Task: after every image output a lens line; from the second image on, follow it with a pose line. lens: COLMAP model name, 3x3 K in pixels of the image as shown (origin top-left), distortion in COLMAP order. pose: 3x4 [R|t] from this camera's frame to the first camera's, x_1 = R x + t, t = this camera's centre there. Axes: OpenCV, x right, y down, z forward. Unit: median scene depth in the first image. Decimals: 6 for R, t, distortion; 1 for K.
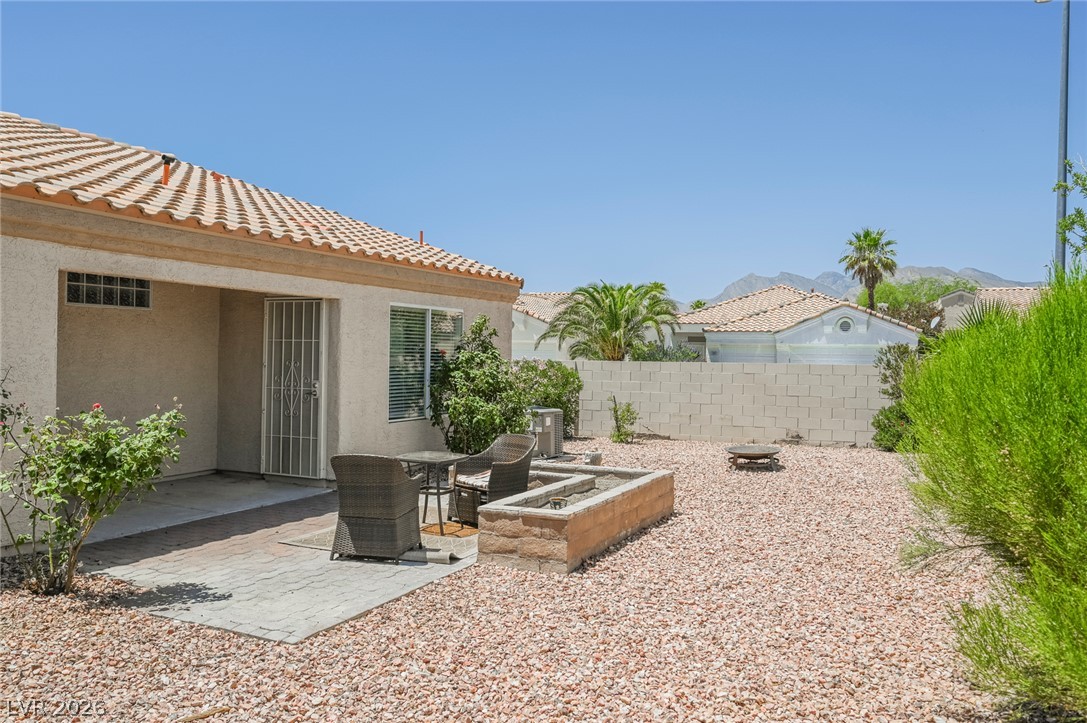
lens RADIAL K [[871.6, 0, 543.5], [0, 871.6, 361.5], [0, 0, 1]] dist [-0.003378, 0.001195]
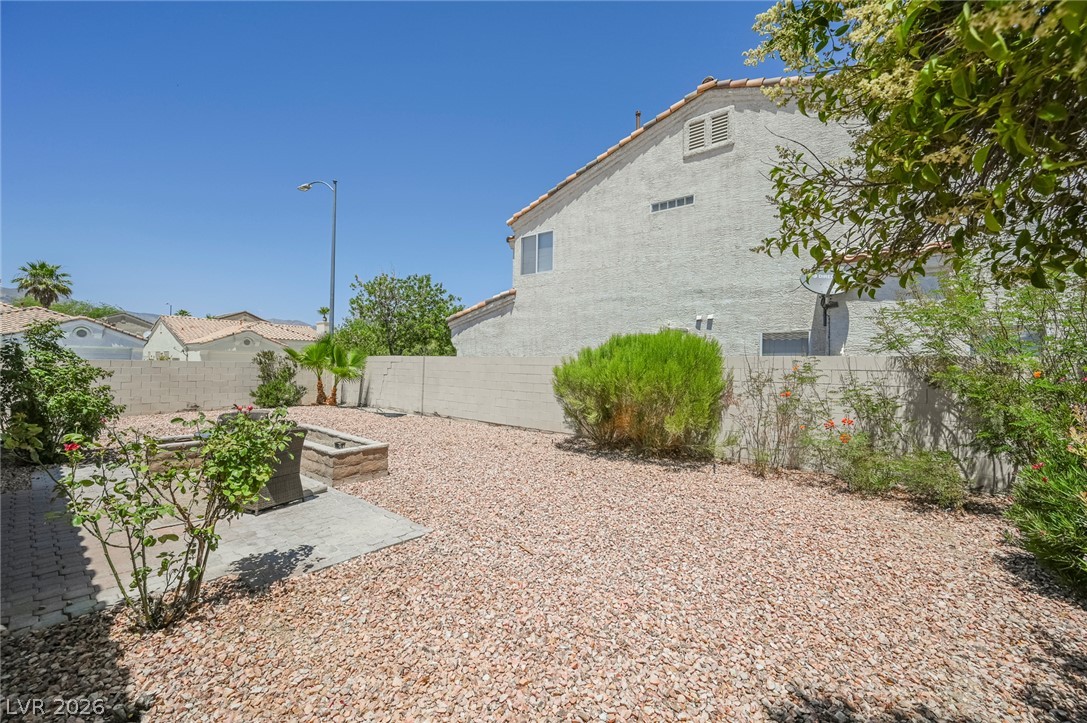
lens RADIAL K [[429.6, 0, 543.5], [0, 429.6, 361.5], [0, 0, 1]] dist [0.000399, -0.000034]
pose [[0.250004, -0.004898, 0.968232, -0.729137], [-0.005176, 0.999966, 0.006395, -0.011465], [-0.968231, -0.006611, 0.249970, 0.402138]]
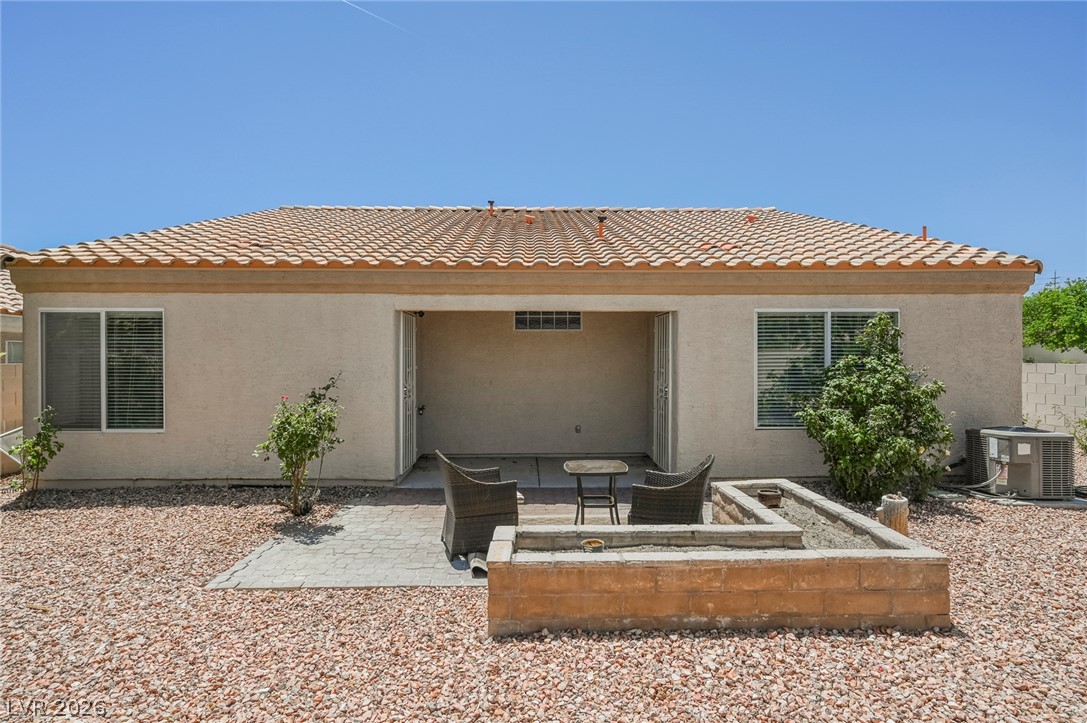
lens RADIAL K [[562.0, 0, 543.5], [0, 562.0, 361.5], [0, 0, 1]] dist [0.000341, -0.000346]
pose [[0.429649, -0.031108, -0.902460, 0.453662], [0.000865, 0.999420, -0.034039, 0.021048], [0.902995, 0.013844, 0.429427, 0.765454]]
